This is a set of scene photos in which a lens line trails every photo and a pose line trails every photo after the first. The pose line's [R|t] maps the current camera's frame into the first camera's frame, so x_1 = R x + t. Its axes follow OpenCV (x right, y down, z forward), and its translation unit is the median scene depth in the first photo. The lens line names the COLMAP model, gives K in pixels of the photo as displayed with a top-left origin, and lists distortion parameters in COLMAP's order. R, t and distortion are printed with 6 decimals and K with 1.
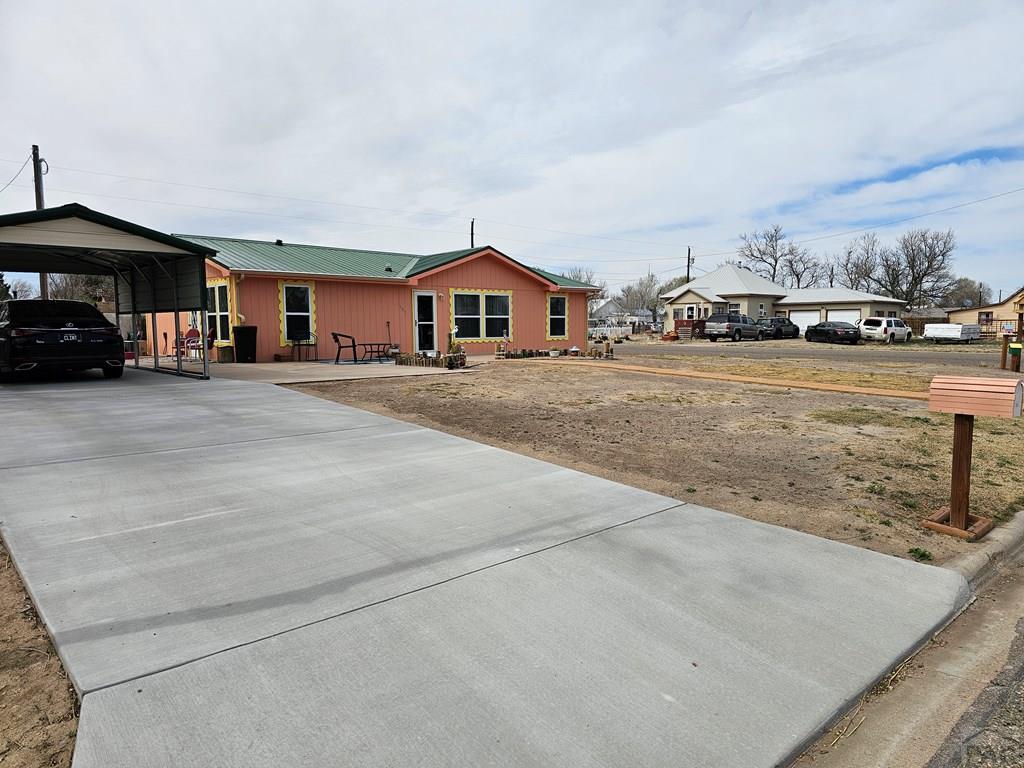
lens RADIAL K [[688.2, 0, 514.5], [0, 688.2, 402.7], [0, 0, 1]] dist [0.136824, -0.151540]
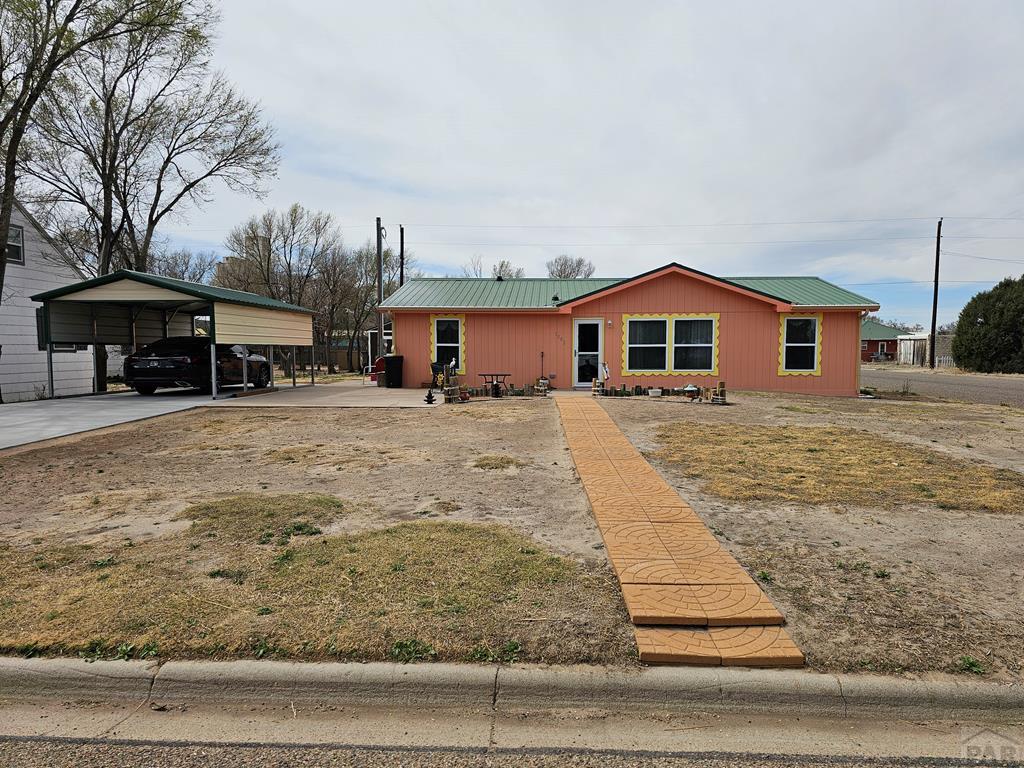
lens RADIAL K [[688.2, 0, 514.5], [0, 688.2, 402.7], [0, 0, 1]] dist [0.136824, -0.151540]
pose [[0.715453, 0.058096, -0.696242, 0.424162], [-0.083130, 0.996536, -0.002271, -0.036678], [0.693698, 0.059503, 0.717804, 0.257249]]
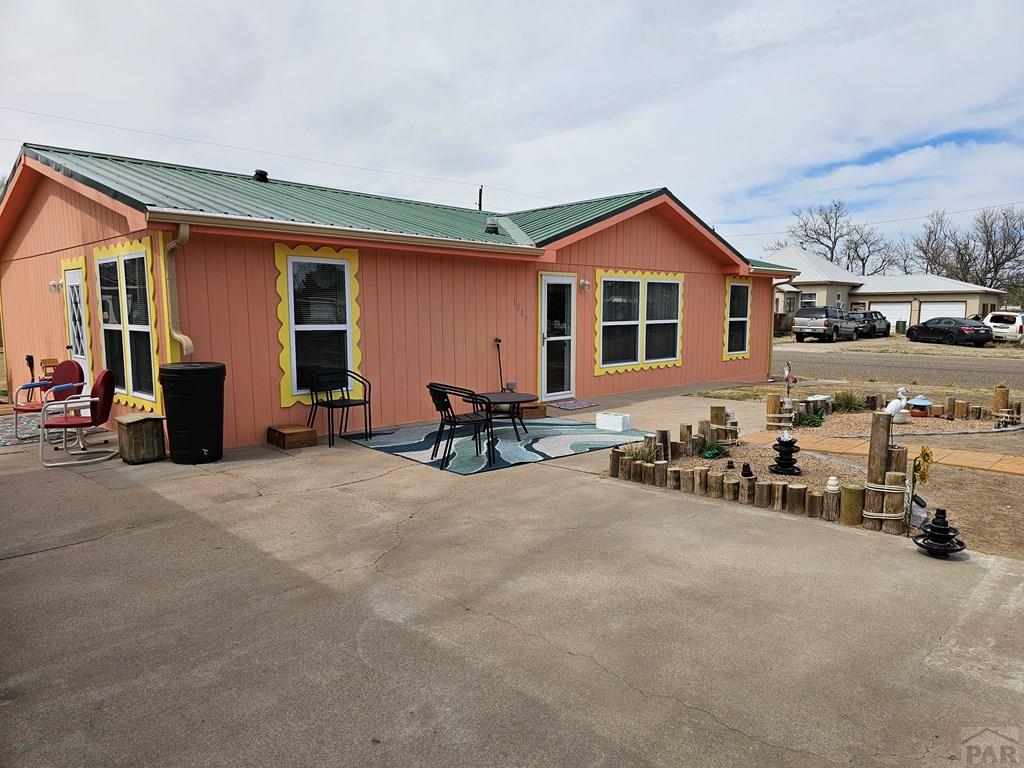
lens RADIAL K [[688.2, 0, 514.5], [0, 688.2, 402.7], [0, 0, 1]] dist [0.136824, -0.151540]
pose [[0.998173, -0.003851, 0.060302, -0.181088], [0.002643, 0.999794, 0.020102, -0.074295], [-0.060367, -0.019906, 0.997978, 0.471384]]
